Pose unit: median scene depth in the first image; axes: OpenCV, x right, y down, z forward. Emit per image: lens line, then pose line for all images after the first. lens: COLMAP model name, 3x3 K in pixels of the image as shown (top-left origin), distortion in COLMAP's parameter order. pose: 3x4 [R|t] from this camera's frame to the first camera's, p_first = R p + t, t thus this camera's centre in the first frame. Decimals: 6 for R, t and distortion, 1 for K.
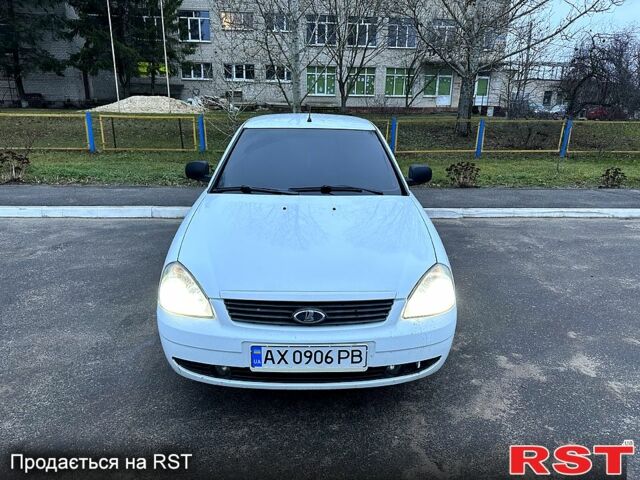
lens RADIAL K [[451.5, 0, 320.0], [0, 451.5, 240.0], [0, 0, 1]] dist [0.007814, 0.003085]
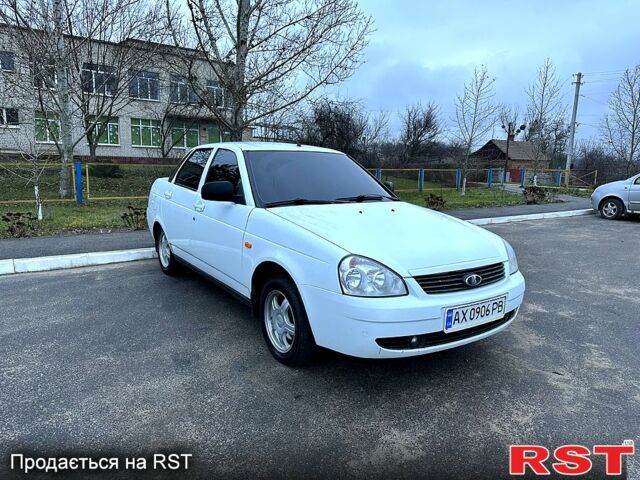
lens RADIAL K [[451.5, 0, 320.0], [0, 451.5, 240.0], [0, 0, 1]] dist [0.007814, 0.003085]
pose [[0.845086, -0.082794, 0.528180, -1.027419], [0.141297, 0.987396, -0.071298, 0.087276], [-0.515620, 0.134883, 0.846134, 0.138279]]
